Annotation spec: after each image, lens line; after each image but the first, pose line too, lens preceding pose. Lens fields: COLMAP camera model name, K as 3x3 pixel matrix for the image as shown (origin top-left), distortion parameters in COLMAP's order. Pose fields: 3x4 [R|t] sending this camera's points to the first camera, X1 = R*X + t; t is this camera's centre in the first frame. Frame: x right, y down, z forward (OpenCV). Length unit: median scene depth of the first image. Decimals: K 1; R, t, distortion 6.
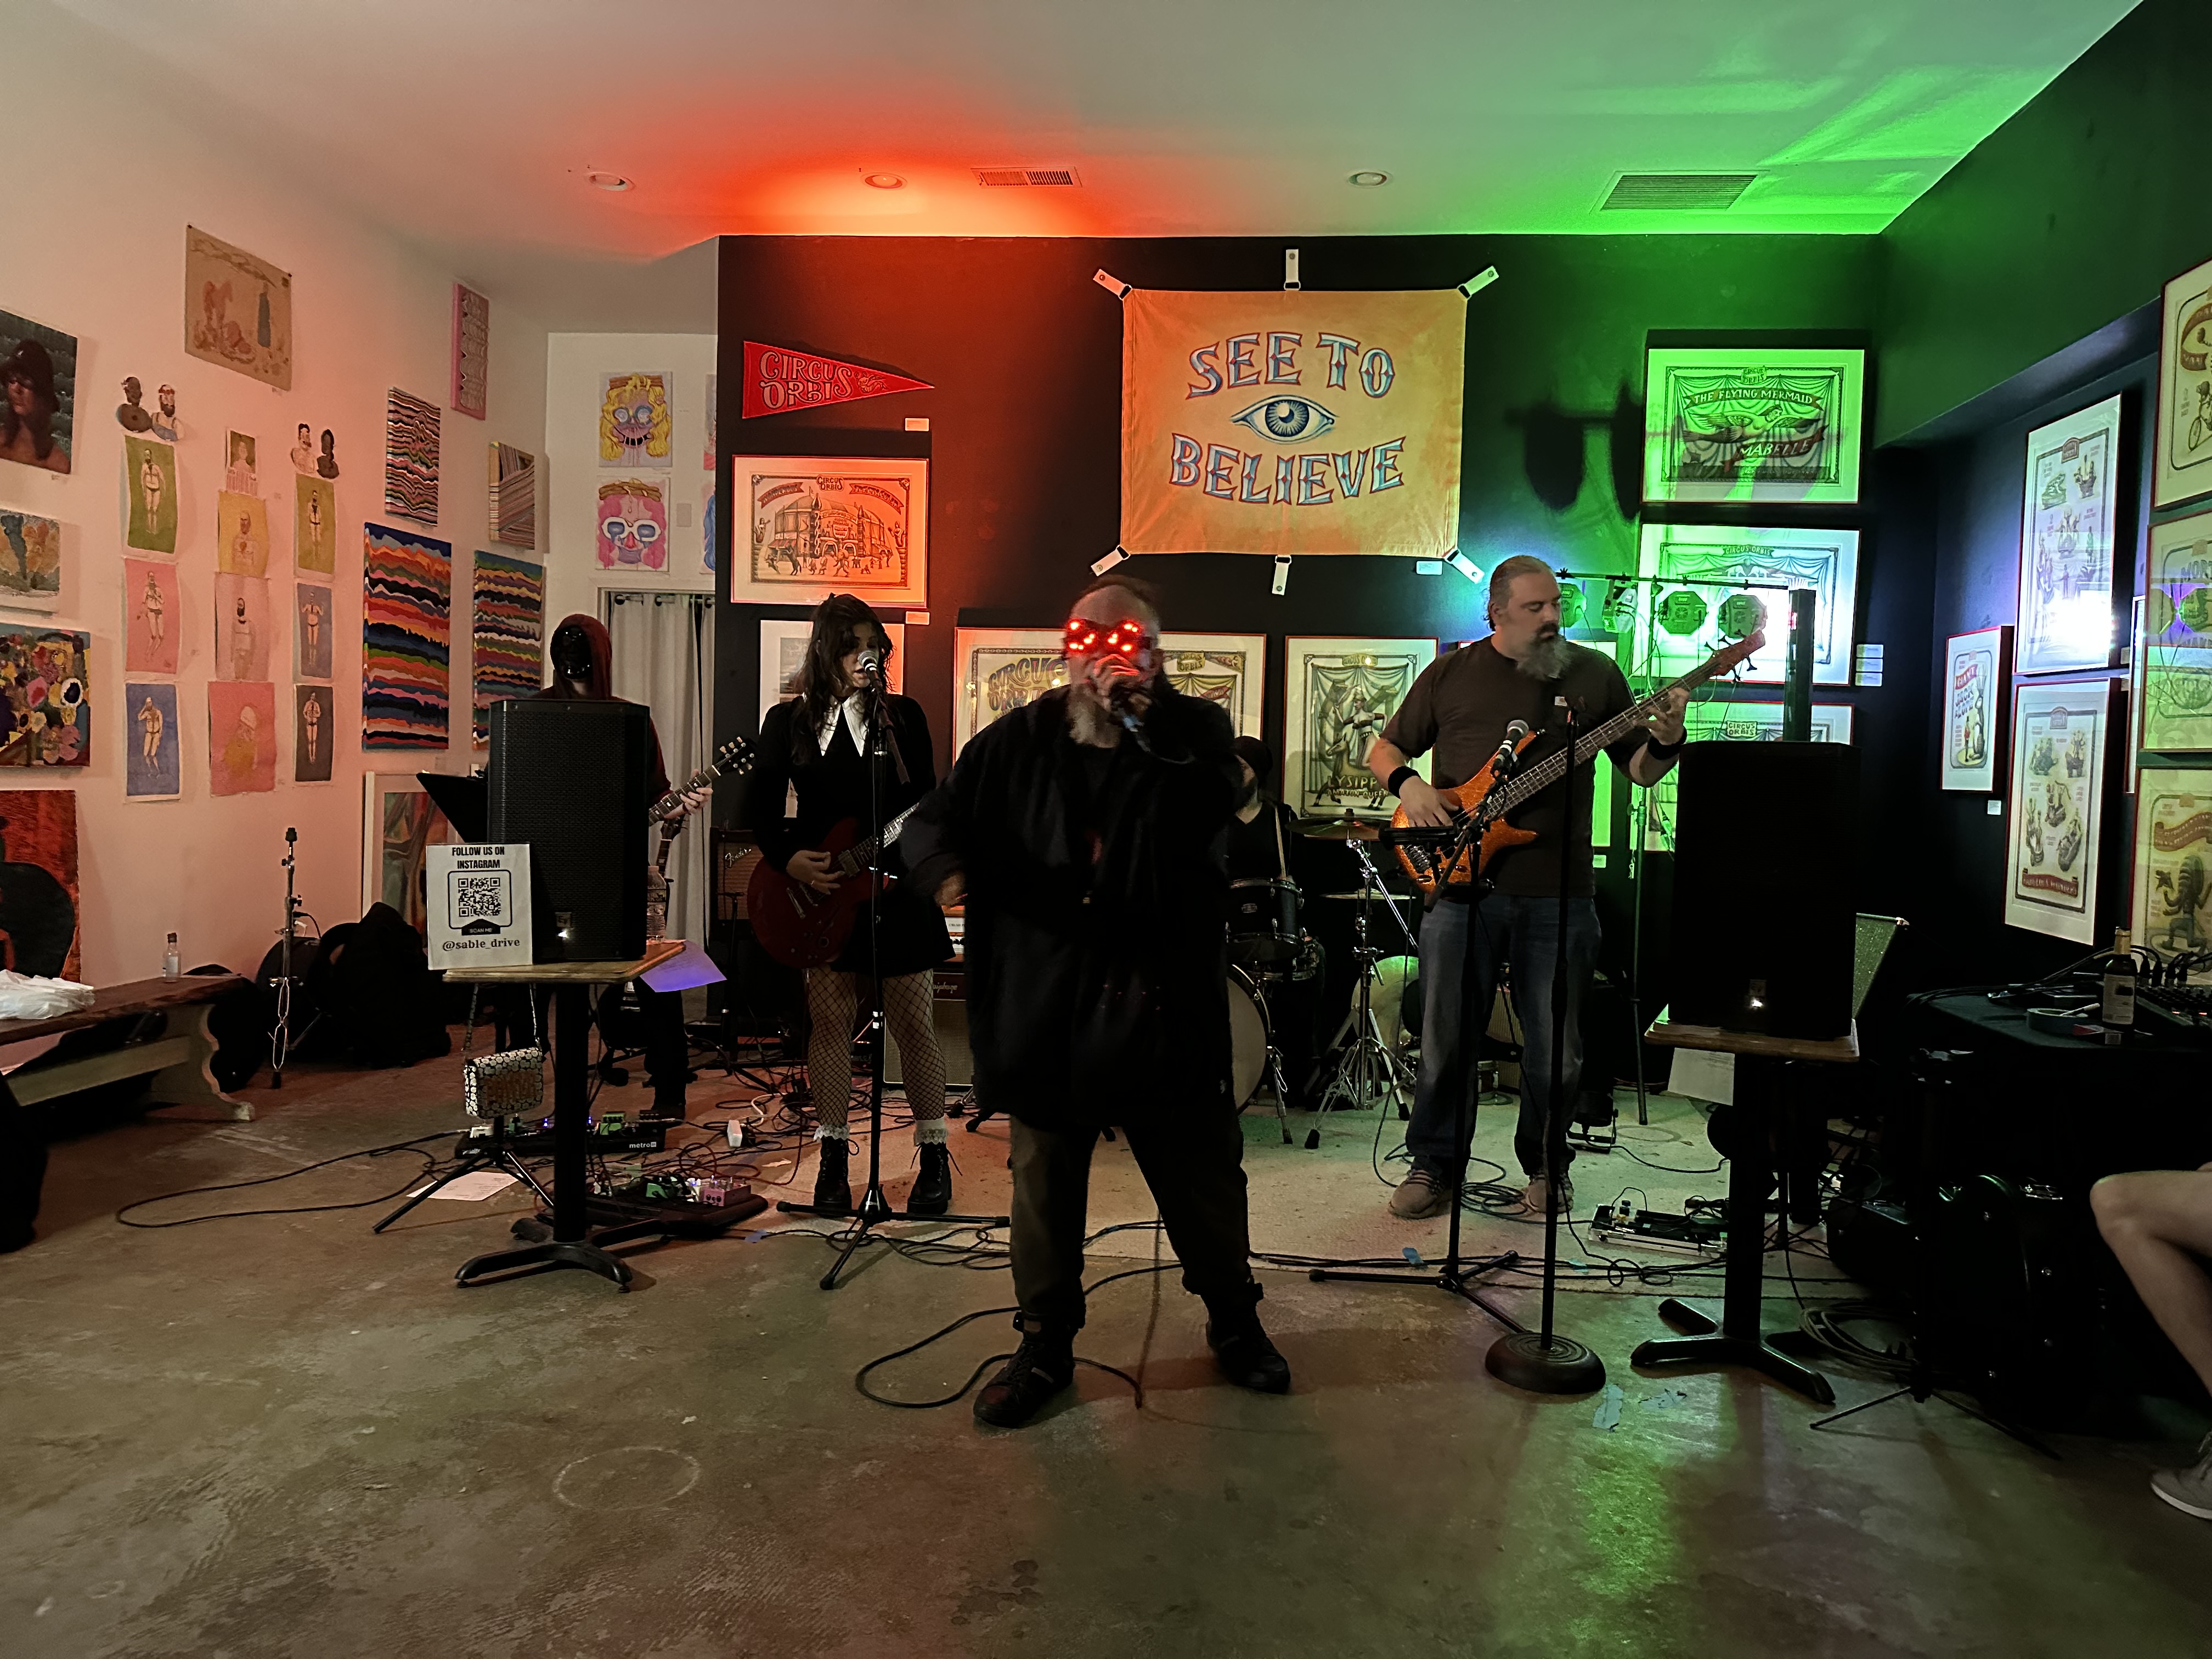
lens RADIAL K [[1566.1, 0, 1100.7], [0, 1566.1, 807.7], [0, 0, 1]] dist [0.099410, -0.139604]
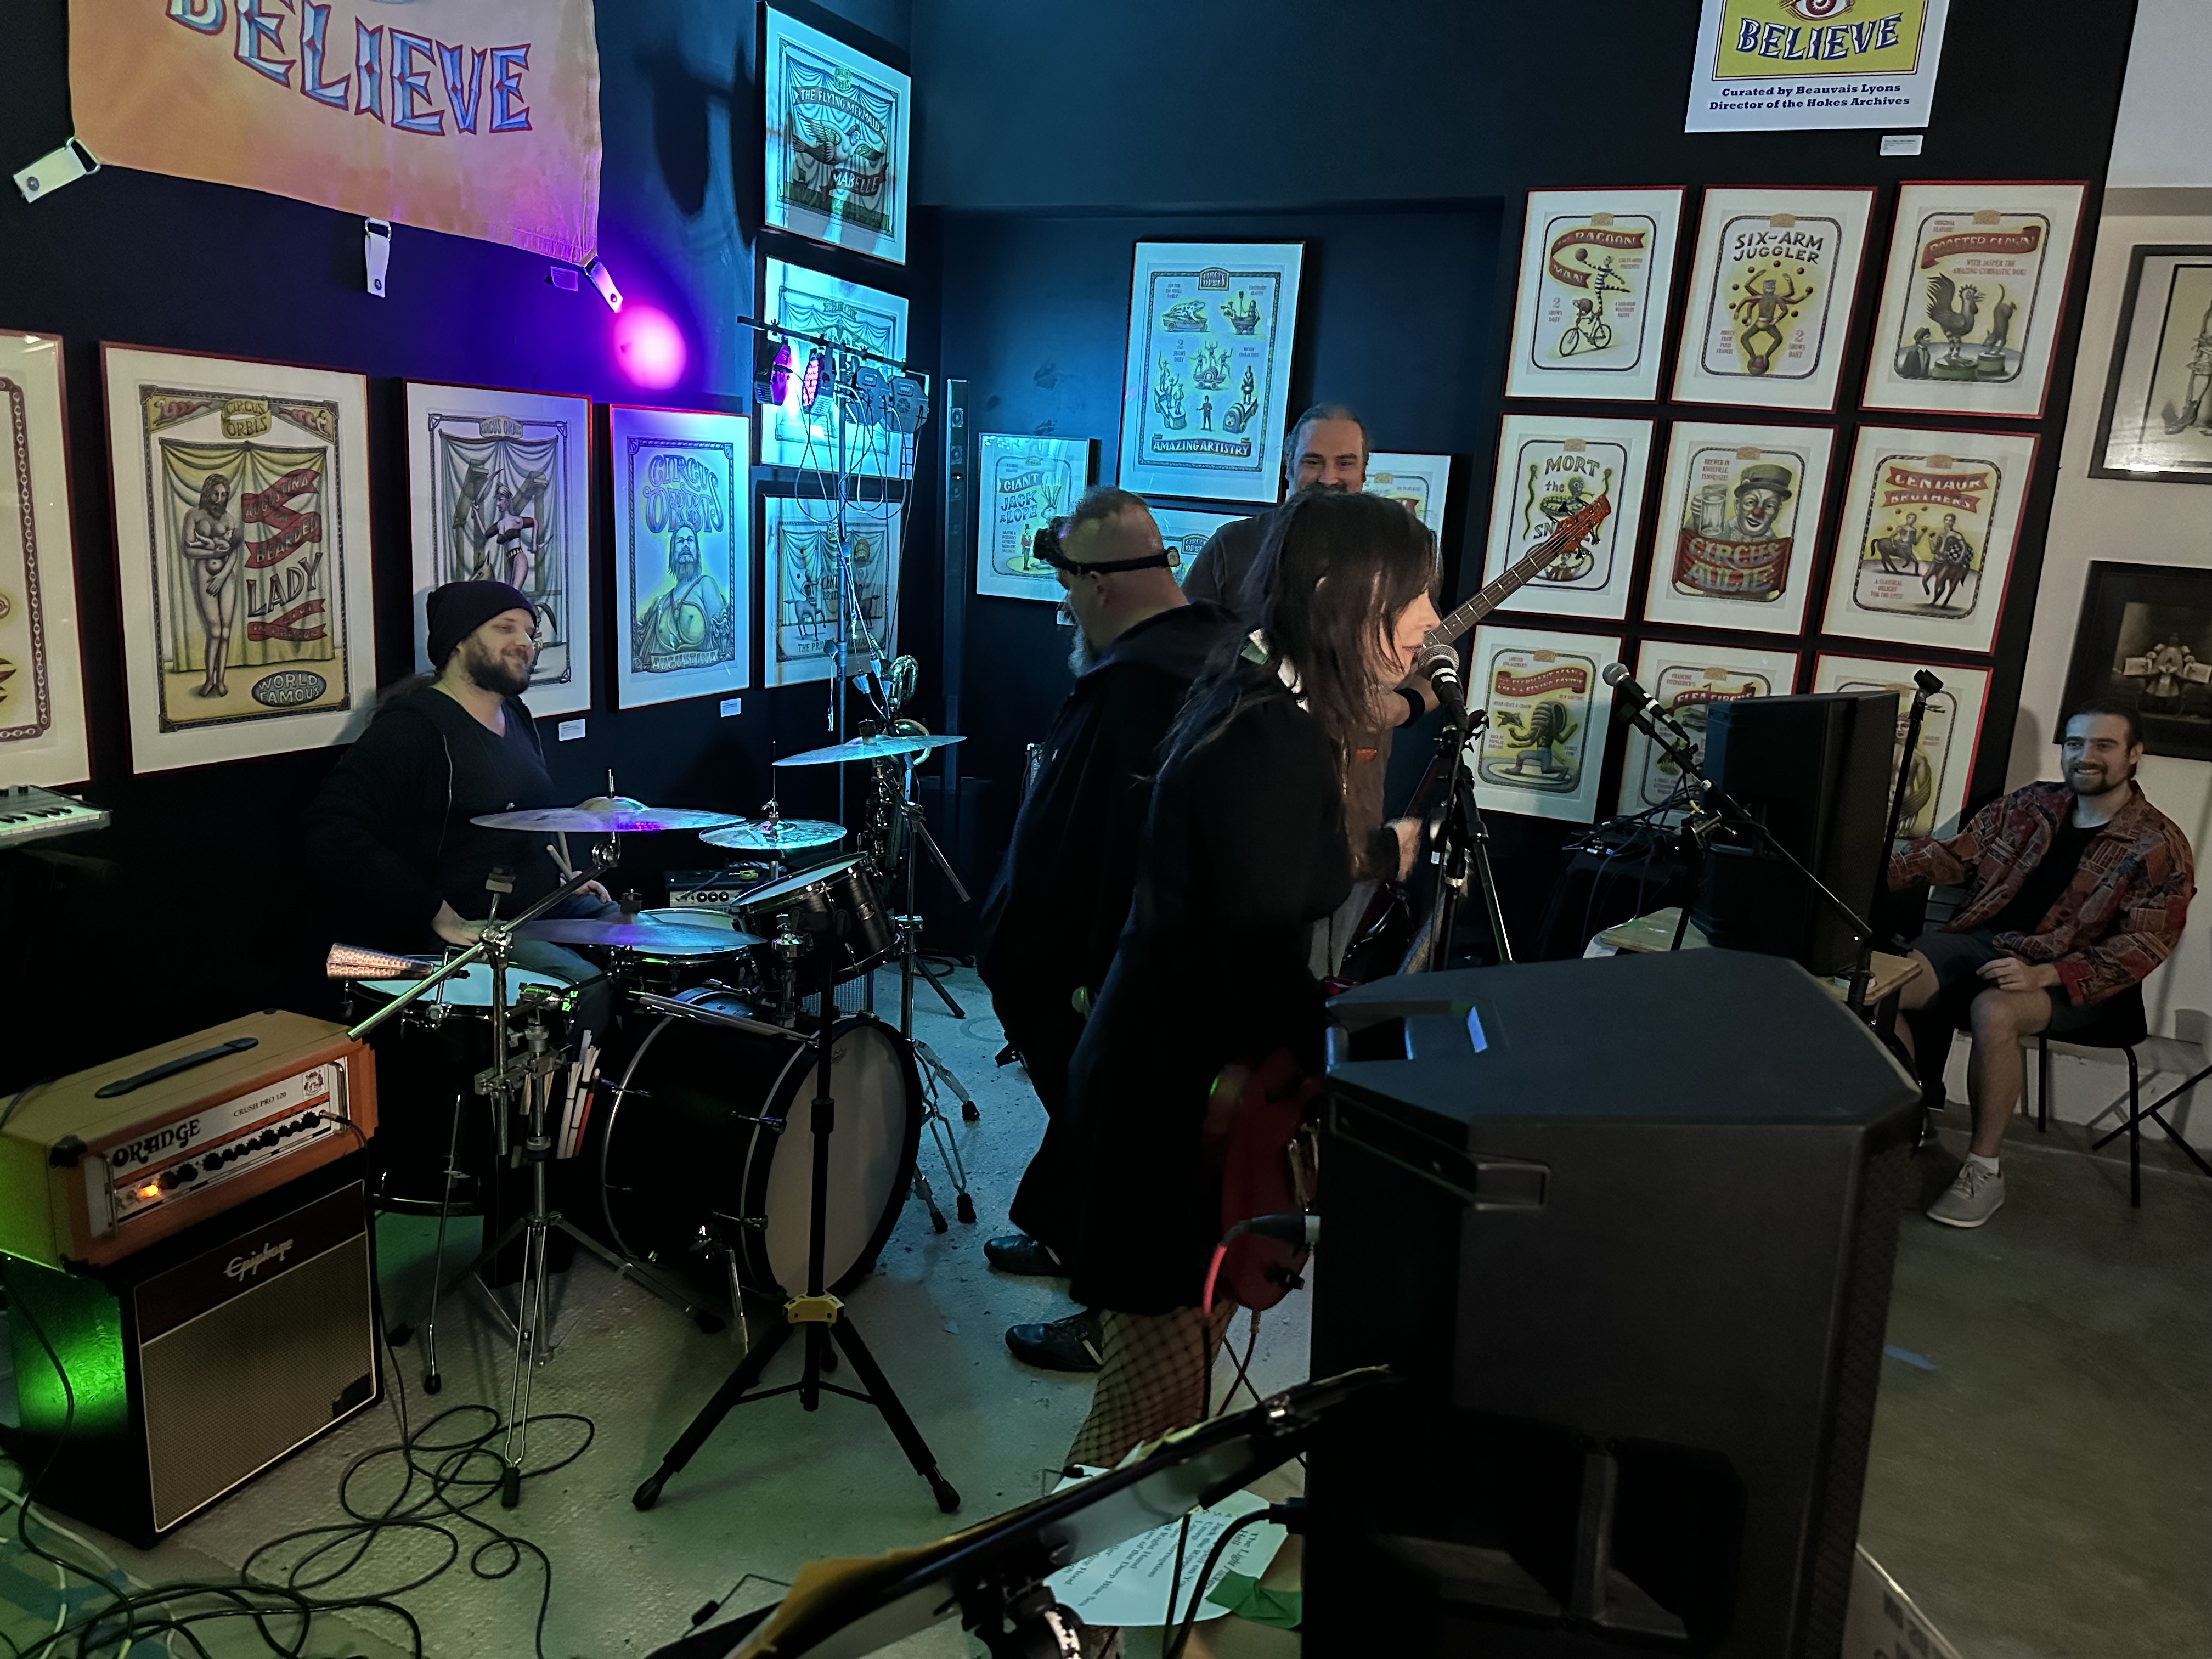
lens RADIAL K [[1566.1, 0, 1034.0], [0, 1566.1, 791.0], [0, 0, 1]] dist [0.099410, -0.139604]
pose [[0.307532, -0.202607, 0.929718, -0.373561], [-0.030155, 0.974502, 0.222342, -0.102185], [-0.951060, -0.096413, 0.293581, 0.631925]]
